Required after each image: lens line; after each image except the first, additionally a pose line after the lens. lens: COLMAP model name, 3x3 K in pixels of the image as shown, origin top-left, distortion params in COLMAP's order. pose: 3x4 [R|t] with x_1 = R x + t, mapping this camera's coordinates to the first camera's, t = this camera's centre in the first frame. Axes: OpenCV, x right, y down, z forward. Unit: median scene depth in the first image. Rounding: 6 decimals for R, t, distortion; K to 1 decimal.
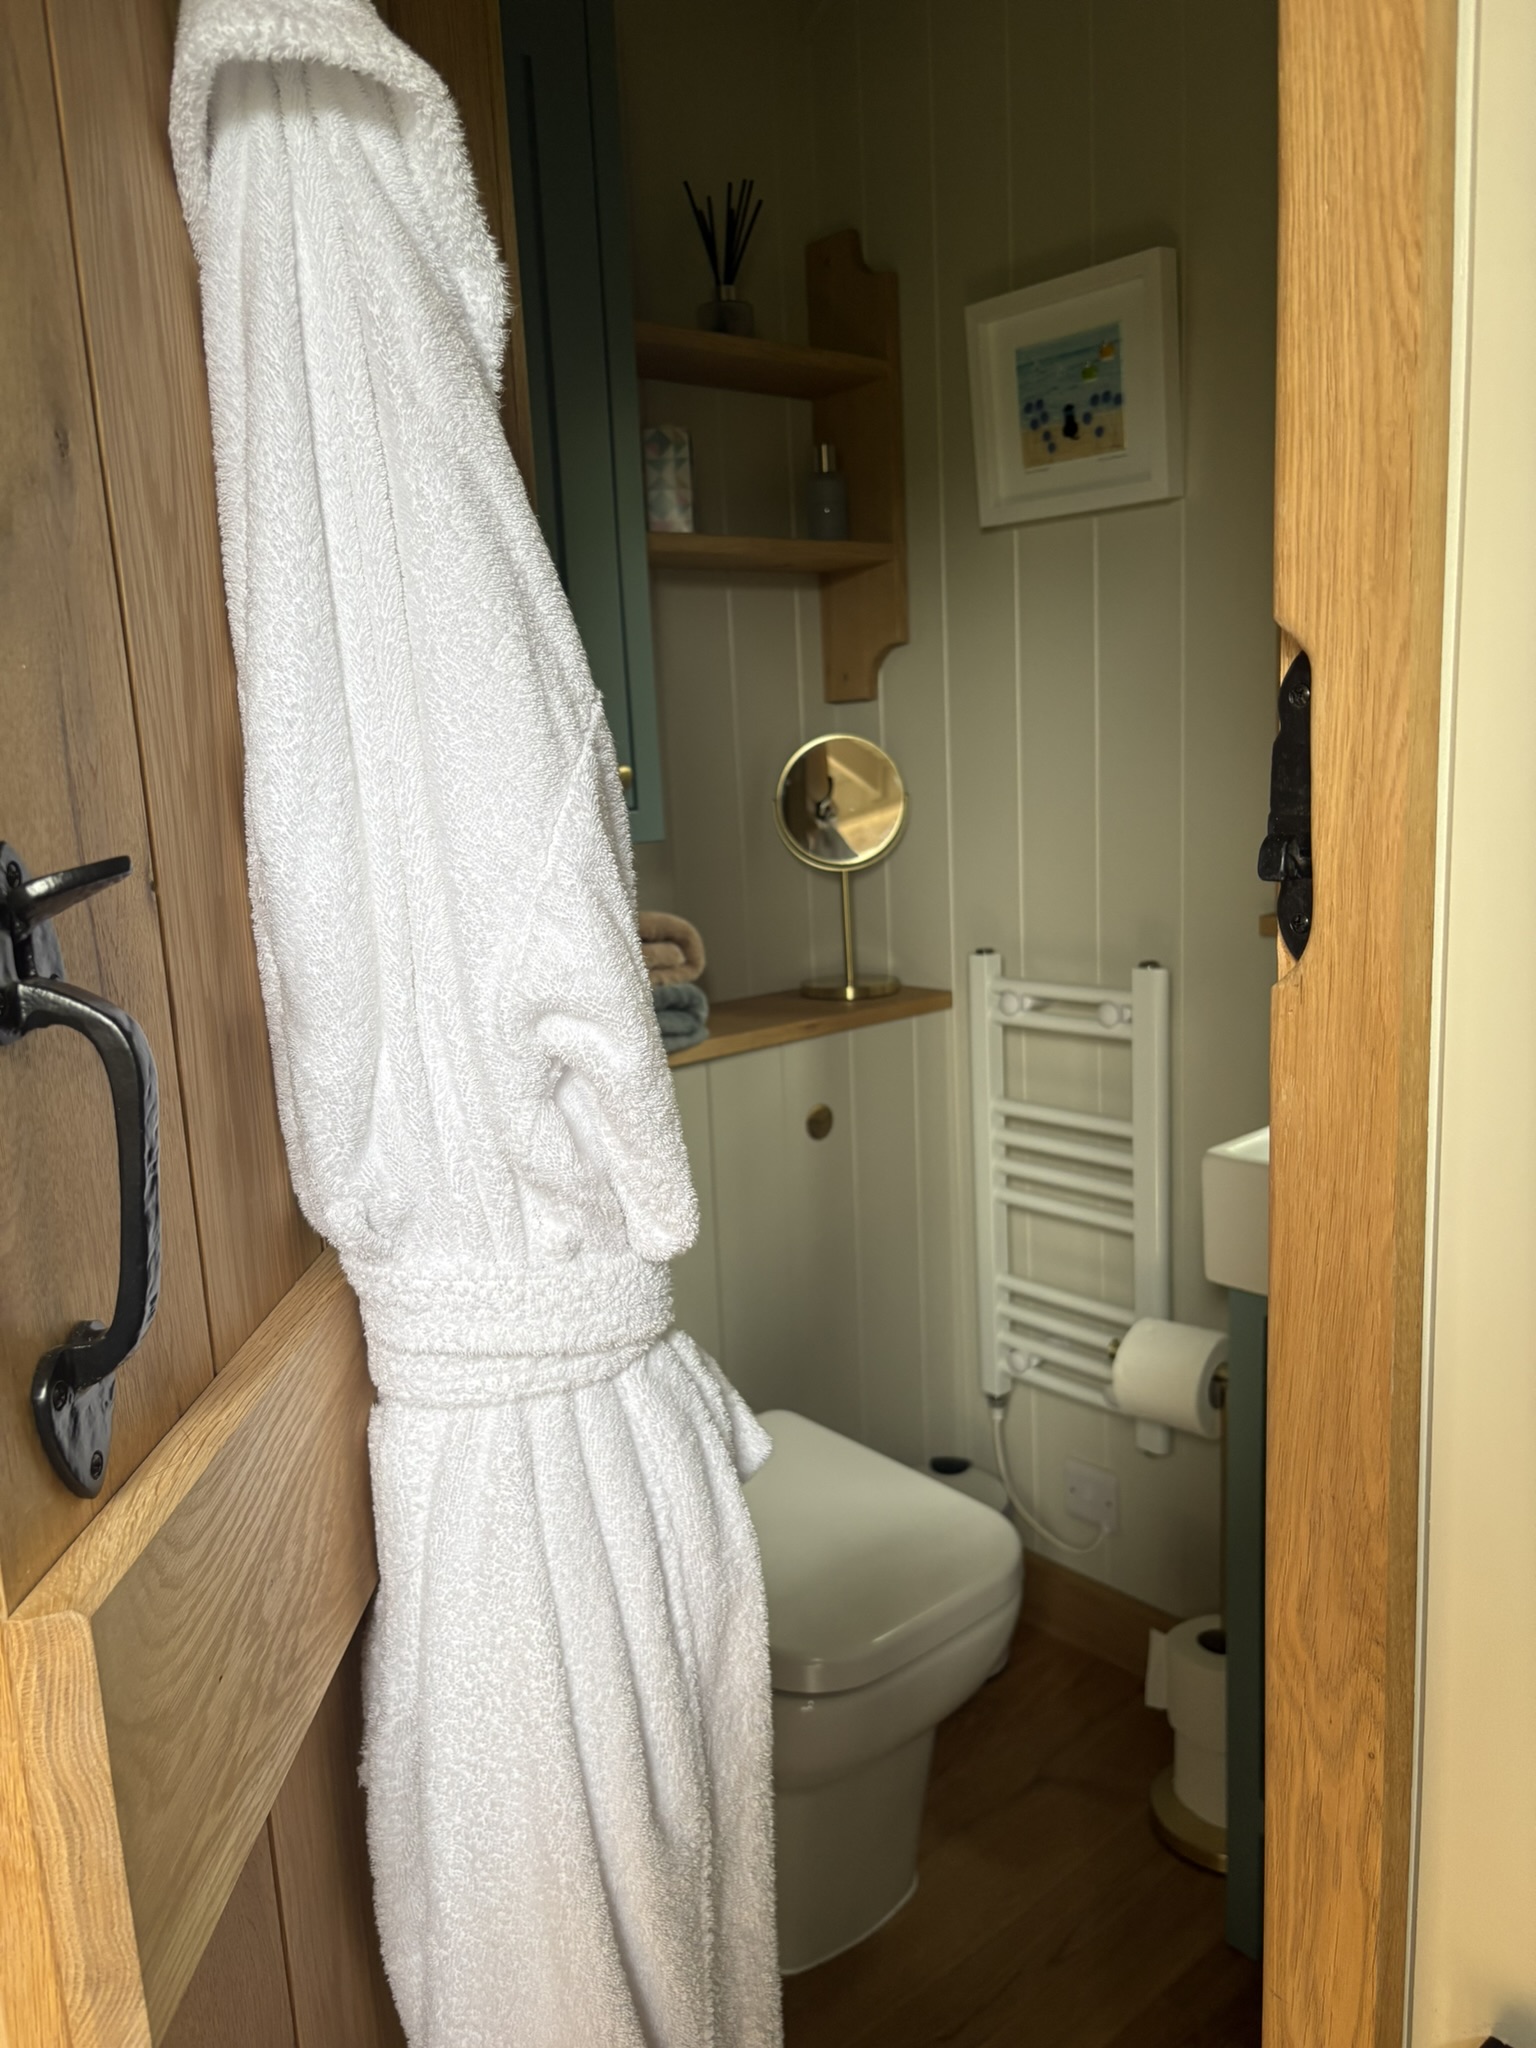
lens RADIAL K [[1562.1, 0, 769.1], [0, 1562.1, 1037.6], [0, 0, 1]] dist [0.045891, -0.049883]
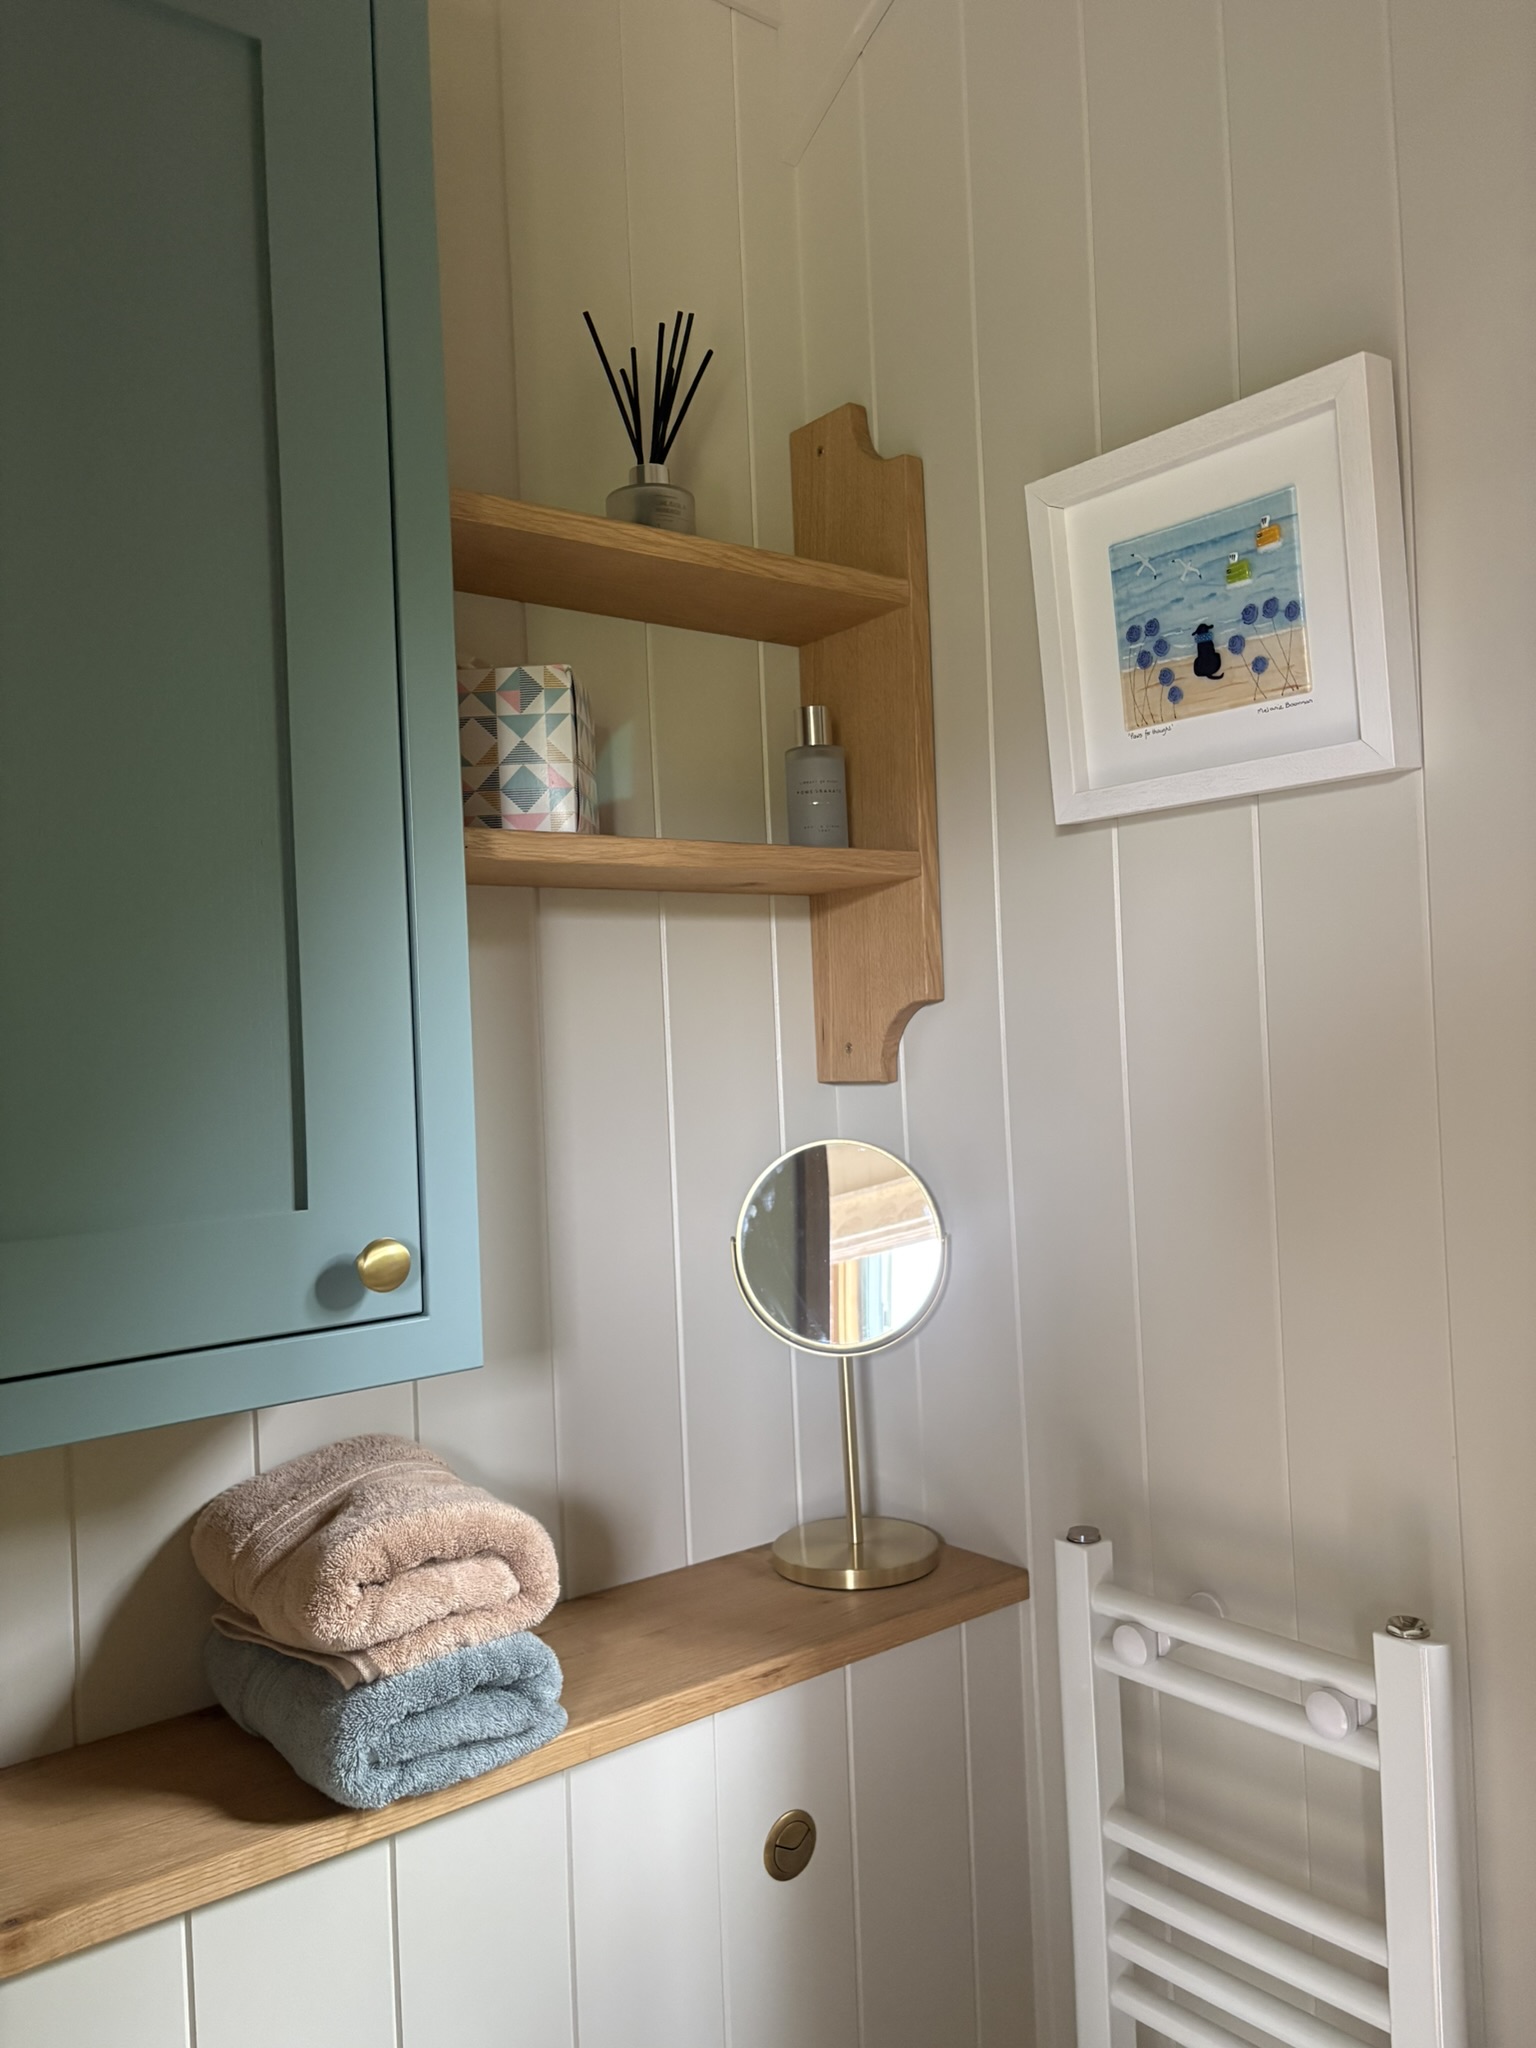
lens RADIAL K [[1562.1, 0, 760.9], [0, 1562.1, 1021.4], [0, 0, 1]] dist [0.045891, -0.049883]
pose [[0.998314, 0.006478, -0.057689, 0.057825], [-0.017947, 0.979514, -0.200574, -0.131219], [0.055208, 0.201271, 0.977979, 0.432756]]
